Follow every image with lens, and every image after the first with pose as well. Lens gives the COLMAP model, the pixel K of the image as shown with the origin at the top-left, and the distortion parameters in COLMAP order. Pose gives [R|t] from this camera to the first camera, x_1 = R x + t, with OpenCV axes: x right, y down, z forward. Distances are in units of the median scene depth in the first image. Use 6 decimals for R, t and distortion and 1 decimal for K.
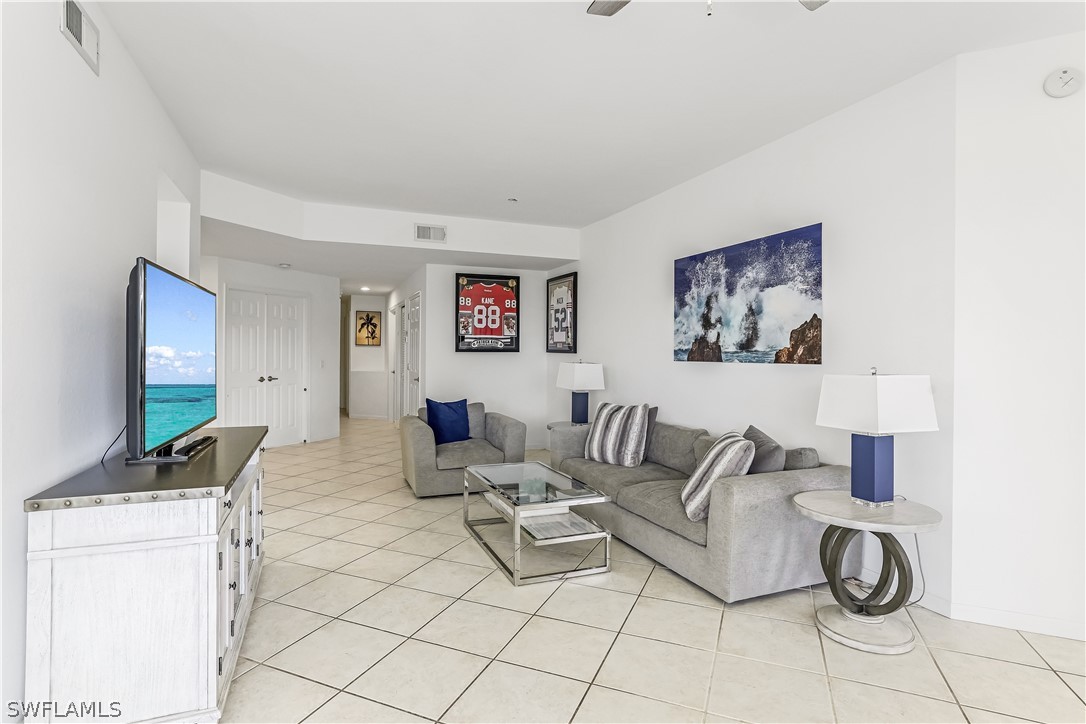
lens RADIAL K [[555.0, 0, 545.3], [0, 555.0, 358.6], [0, 0, 1]] dist [-0.001549, -0.000077]
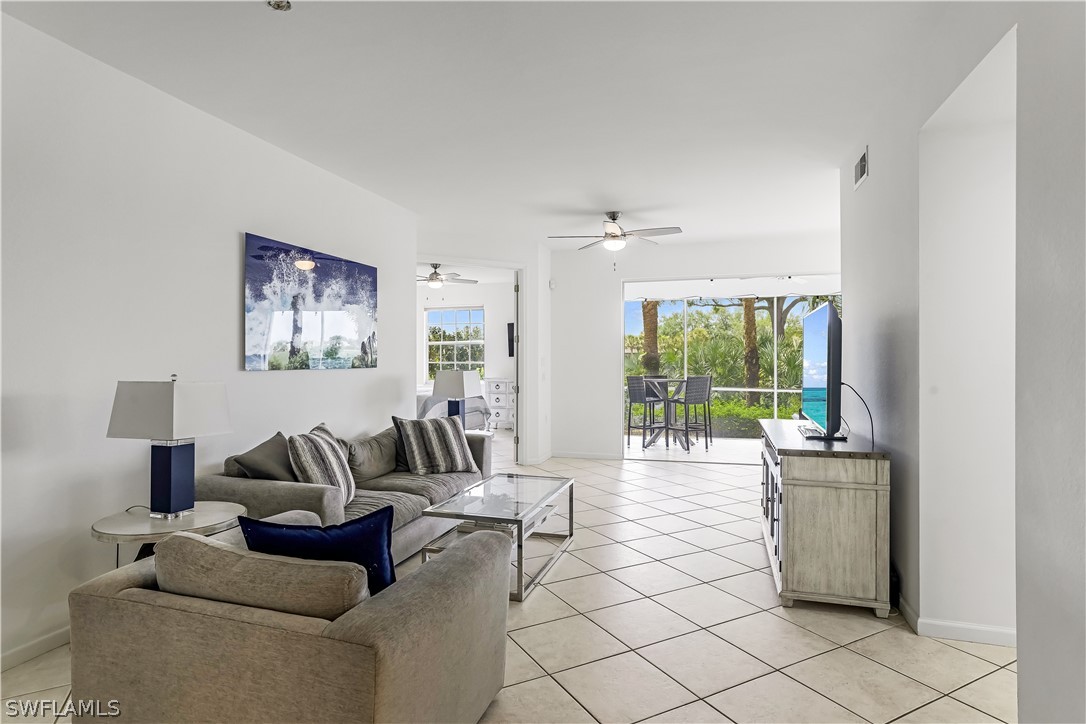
lens RADIAL K [[592.0, 0, 544.5], [0, 592.0, 359.2], [0, 0, 1]] dist [0.000792, 0.000066]
pose [[-0.765766, -0.005425, 0.643096, -0.643873], [-0.001537, 0.999977, 0.006605, -0.018834], [-0.643117, 0.004070, -0.765757, 1.521338]]
